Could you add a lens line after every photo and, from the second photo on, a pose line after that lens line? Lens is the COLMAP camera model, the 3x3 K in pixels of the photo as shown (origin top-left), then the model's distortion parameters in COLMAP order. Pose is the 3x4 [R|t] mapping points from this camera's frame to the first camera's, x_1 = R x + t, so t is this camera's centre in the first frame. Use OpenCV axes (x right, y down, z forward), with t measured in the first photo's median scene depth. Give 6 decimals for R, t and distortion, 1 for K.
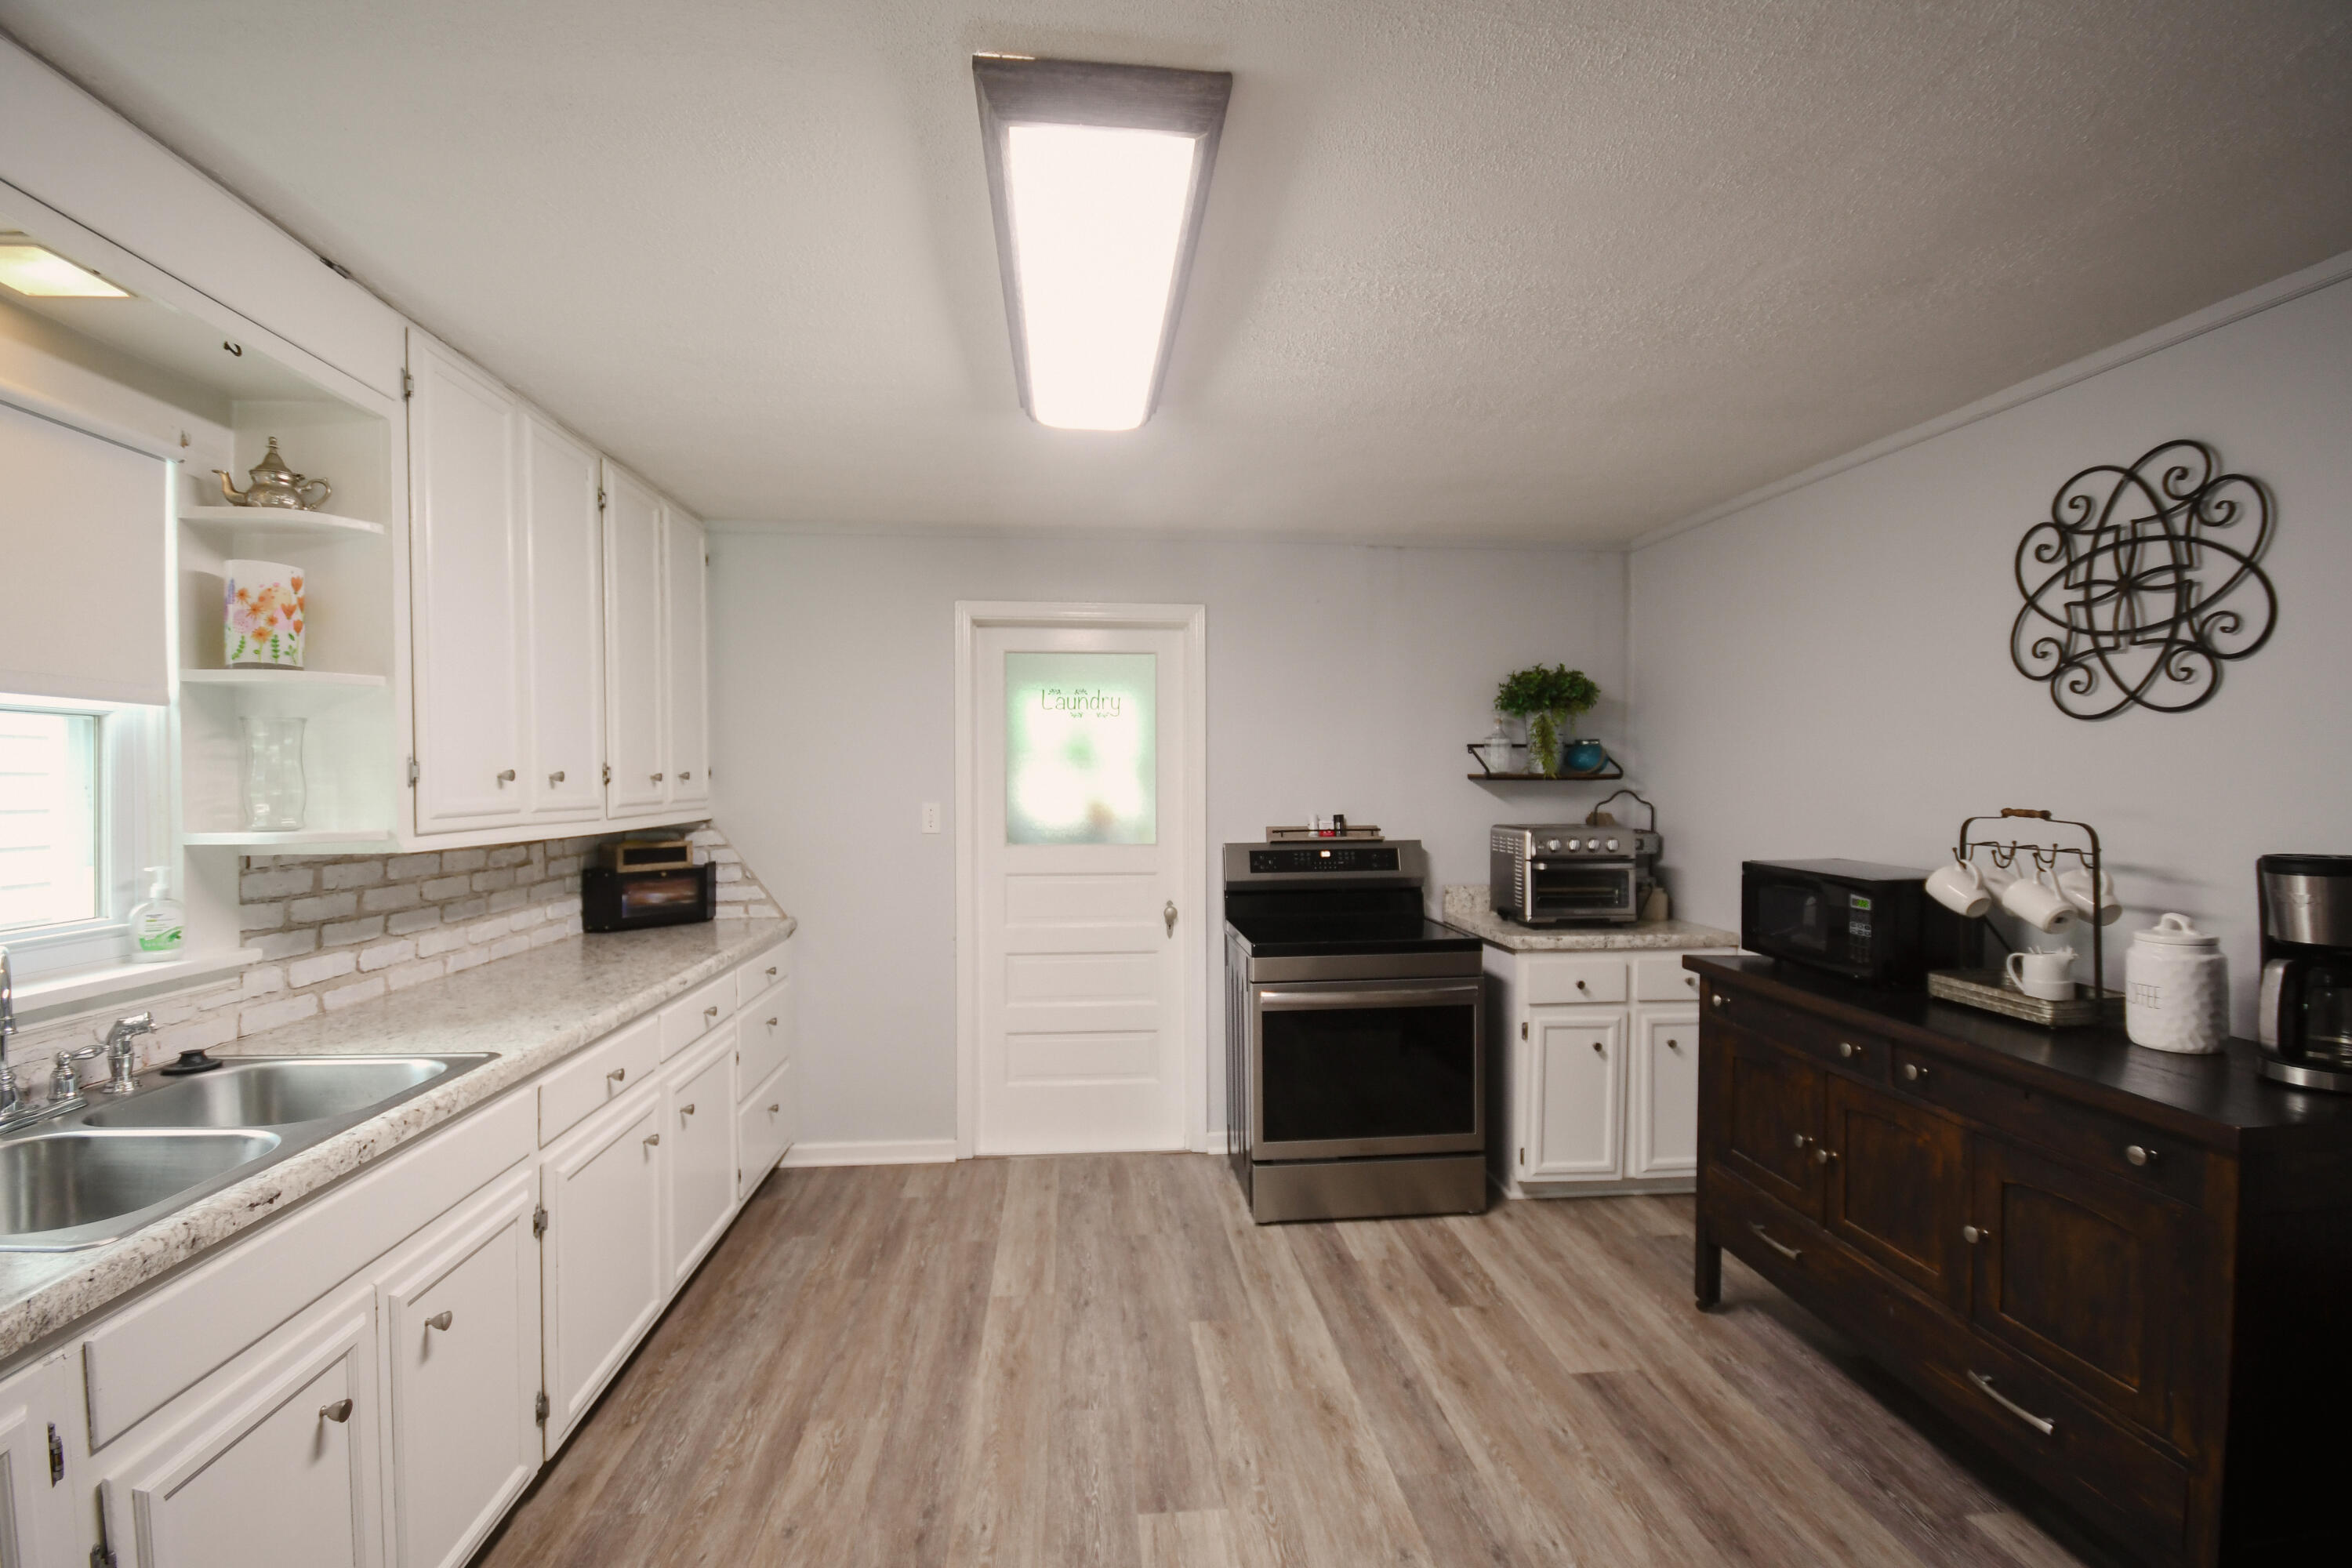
lens RADIAL K [[1027.9, 0, 1176.5], [0, 1027.9, 786.9], [0, 0, 1]] dist [0.001313, -0.009666]
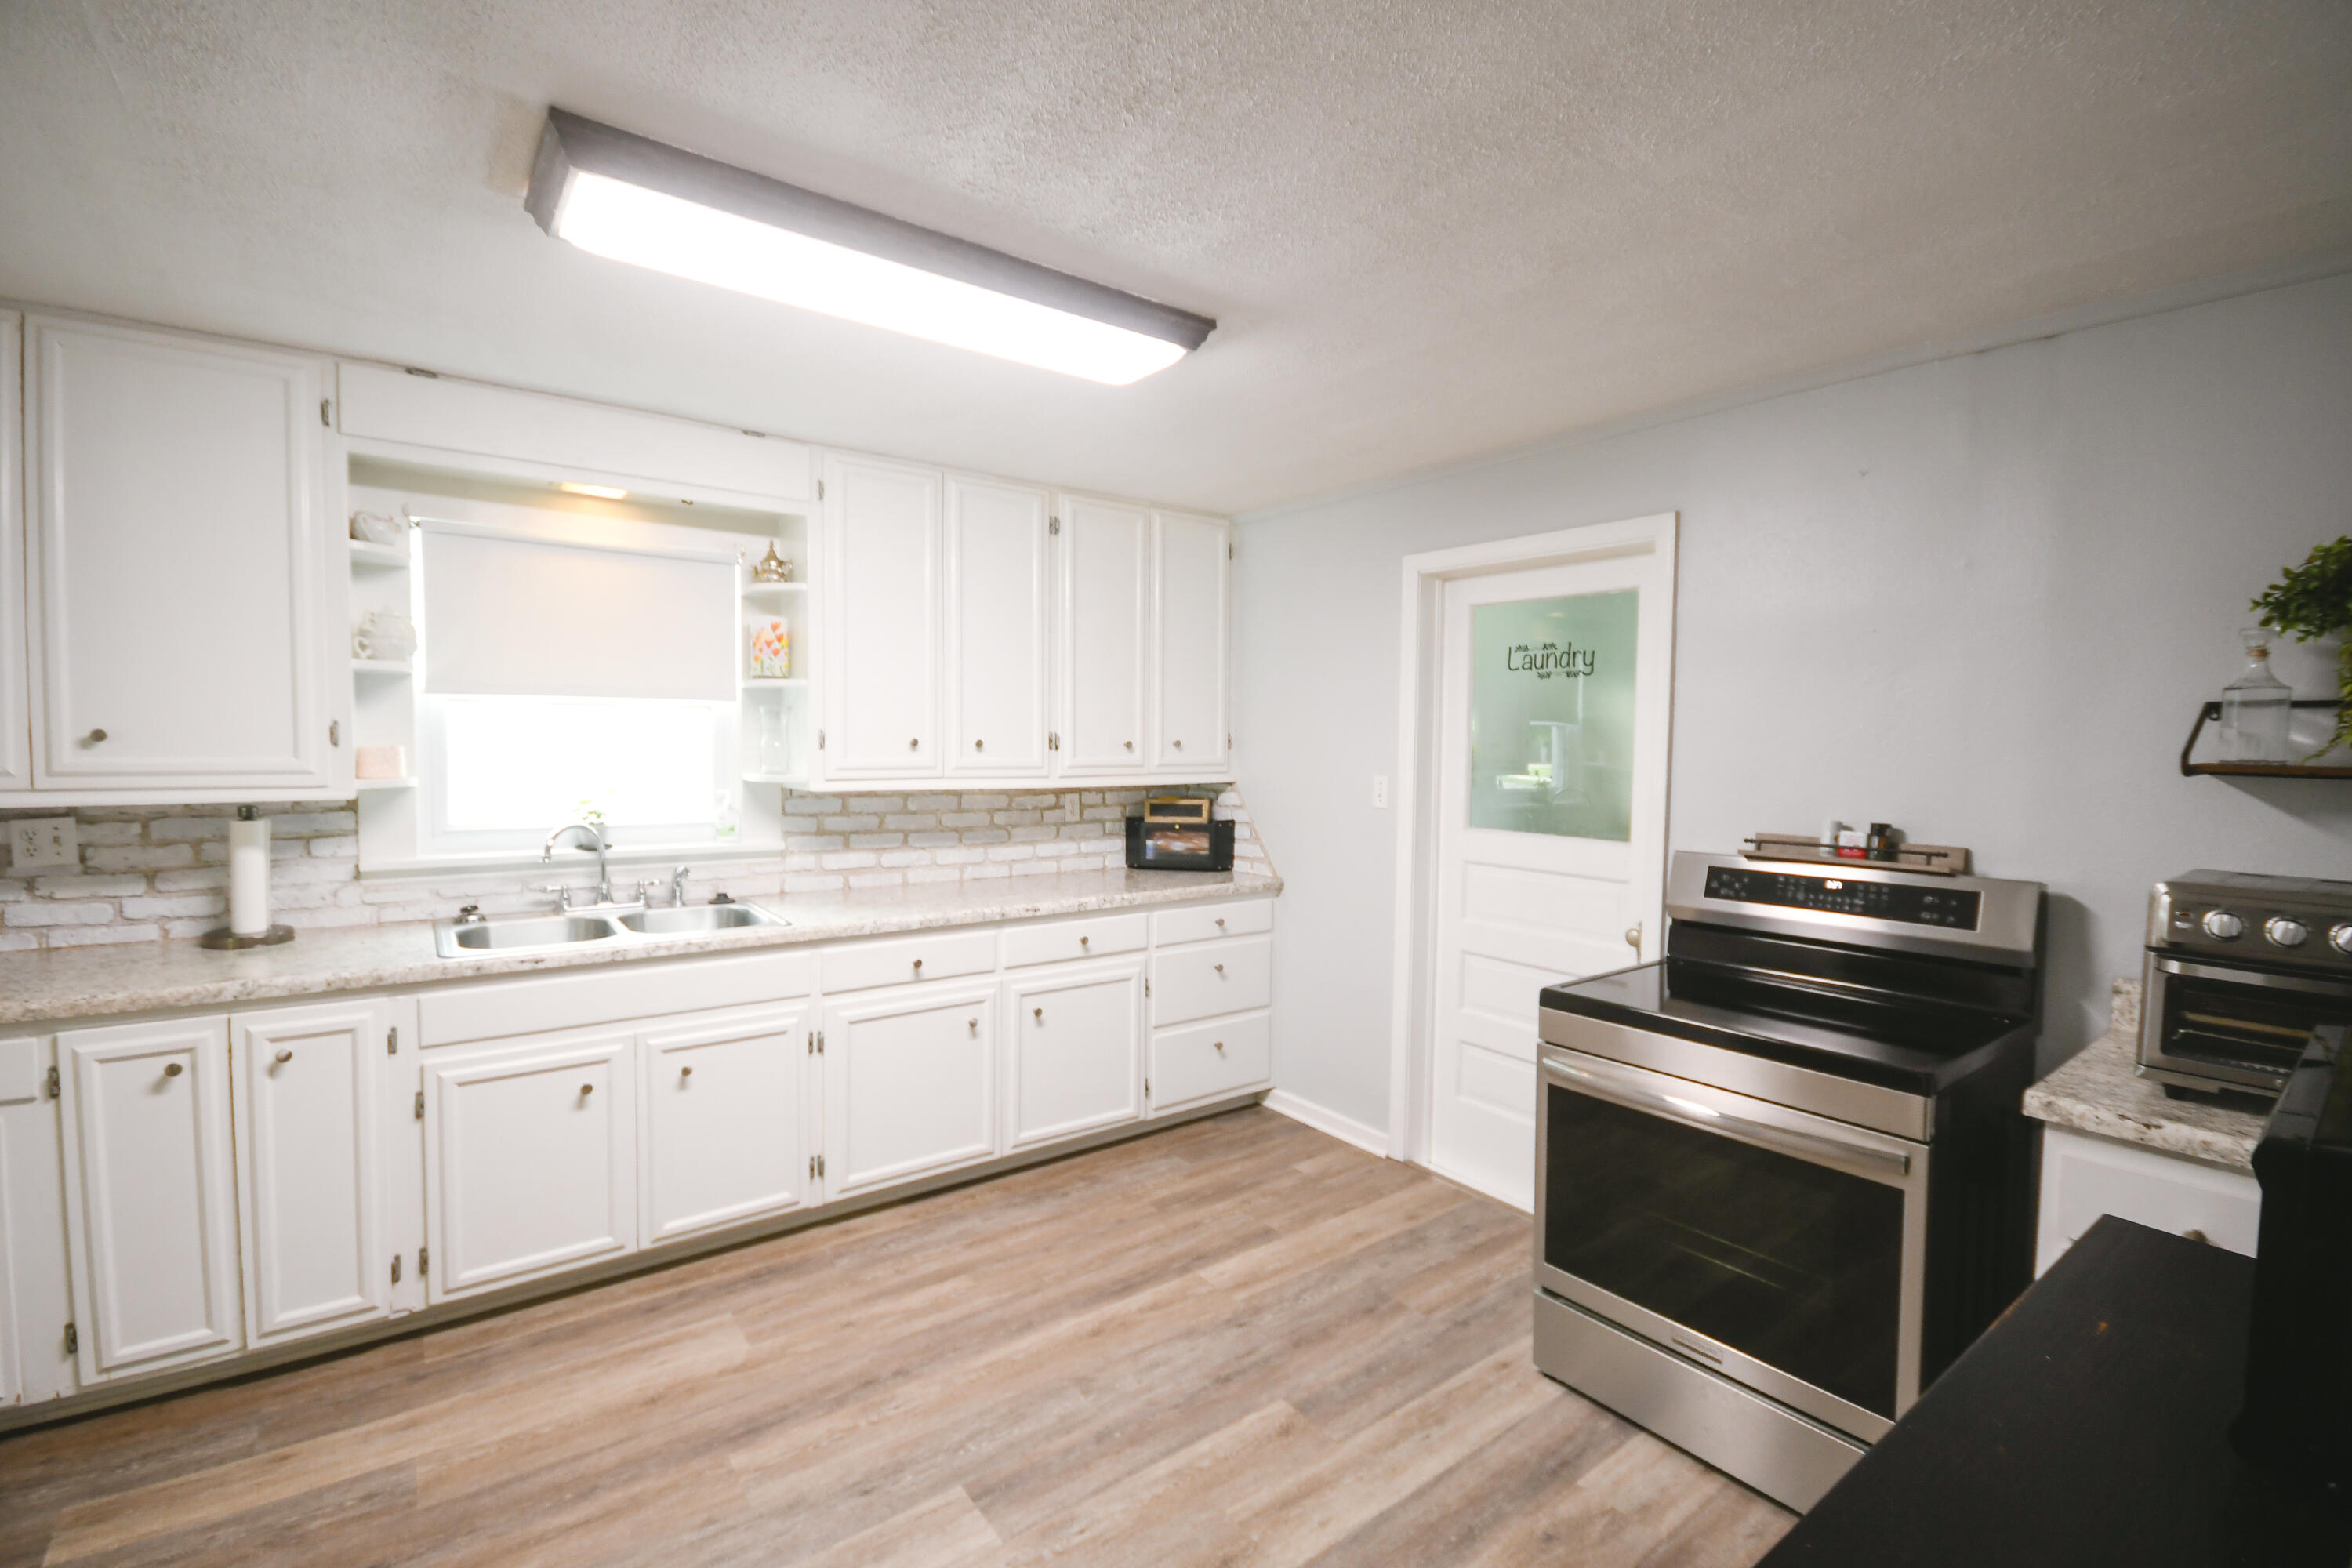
lens RADIAL K [[1027.9, 0, 1162.6], [0, 1027.9, 787.5], [0, 0, 1]] dist [0.001313, -0.009666]
pose [[0.516356, 0.051340, -0.854834, 0.656794], [-0.020400, 0.998656, 0.047655, -0.020872], [0.856131, -0.007168, 0.516709, 0.481556]]
